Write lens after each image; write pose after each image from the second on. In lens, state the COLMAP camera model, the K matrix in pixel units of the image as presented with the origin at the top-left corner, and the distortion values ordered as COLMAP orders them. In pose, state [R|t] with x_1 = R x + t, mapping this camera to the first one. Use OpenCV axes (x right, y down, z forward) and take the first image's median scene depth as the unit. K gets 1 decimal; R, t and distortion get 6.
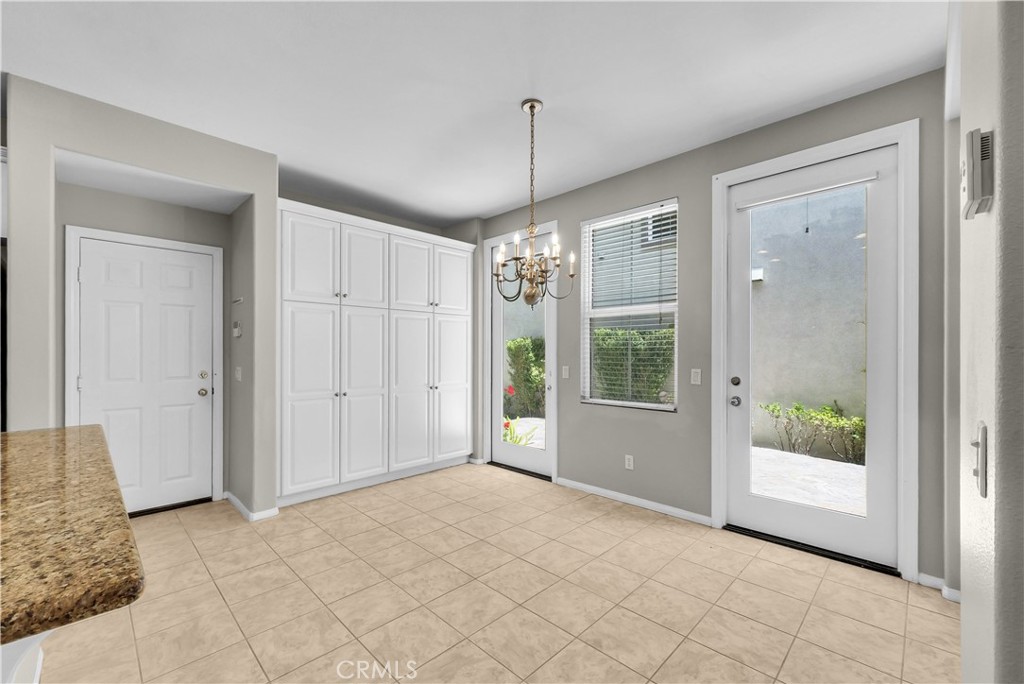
lens RADIAL K [[420.9, 0, 518.9], [0, 420.9, 352.9], [0, 0, 1]] dist [0.003716, -0.000184]
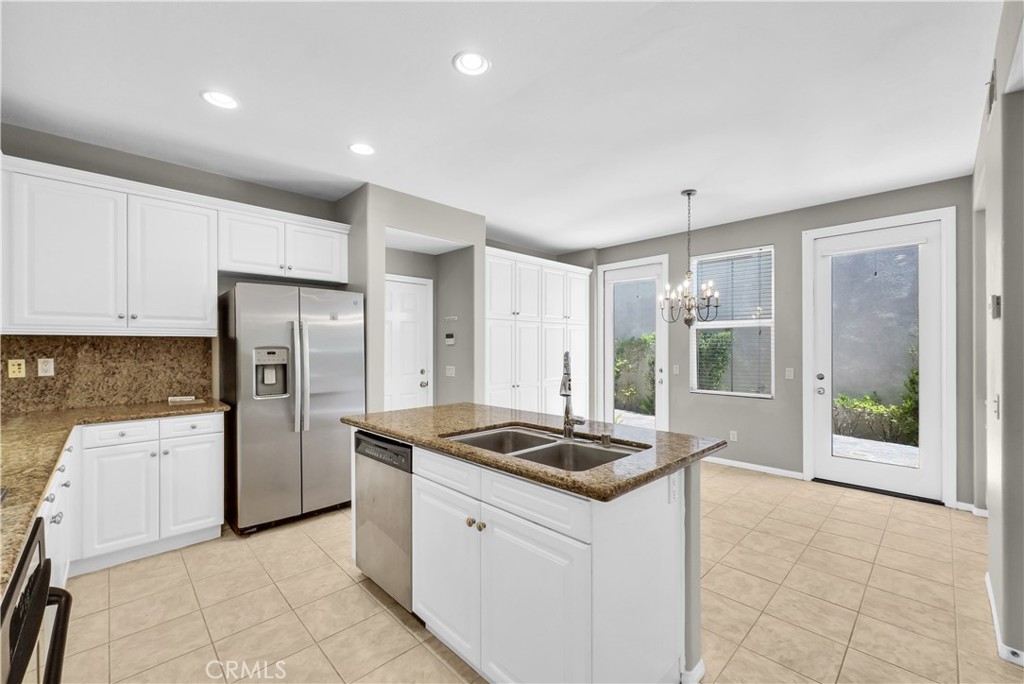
lens RADIAL K [[420.9, 0, 518.5], [0, 420.9, 345.5], [0, 0, 1]] dist [0.003716, -0.000184]
pose [[0.999823, -0.001325, -0.018767, -0.511033], [0.001262, 0.999994, -0.003373, -0.036458], [0.018771, 0.003349, 0.999818, -0.470285]]
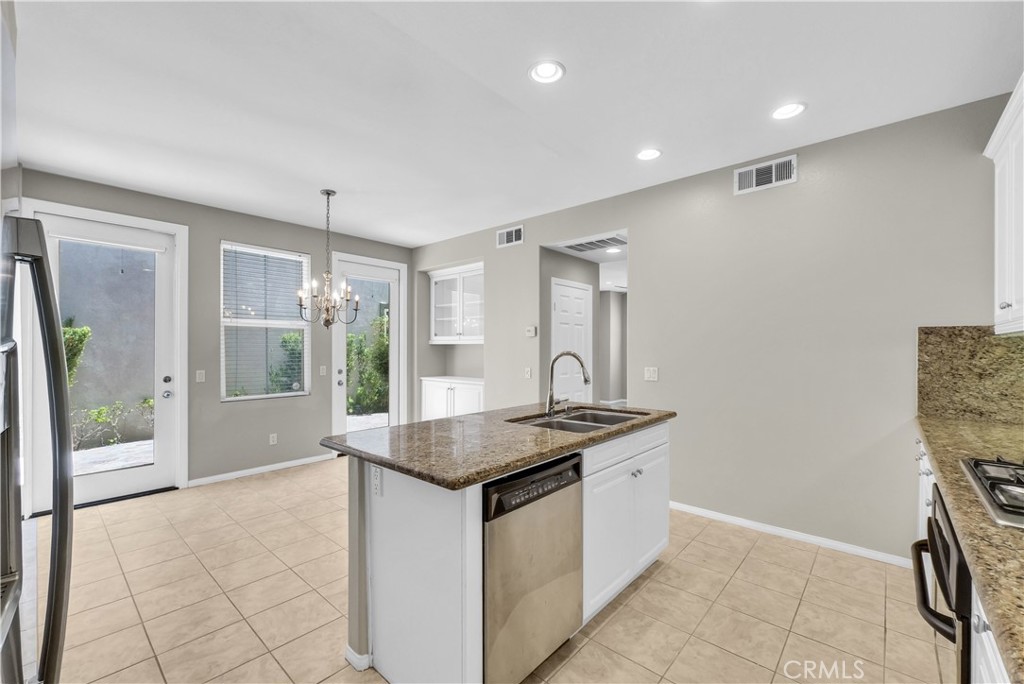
lens RADIAL K [[420.9, 0, 513.7], [0, 420.9, 349.1], [0, 0, 1]] dist [0.003716, -0.000184]
pose [[-0.050259, -0.003302, 0.998731, -1.388103], [-0.000224, 0.999995, 0.003295, -0.035737], [-0.998736, -0.000058, -0.050259, 0.392601]]
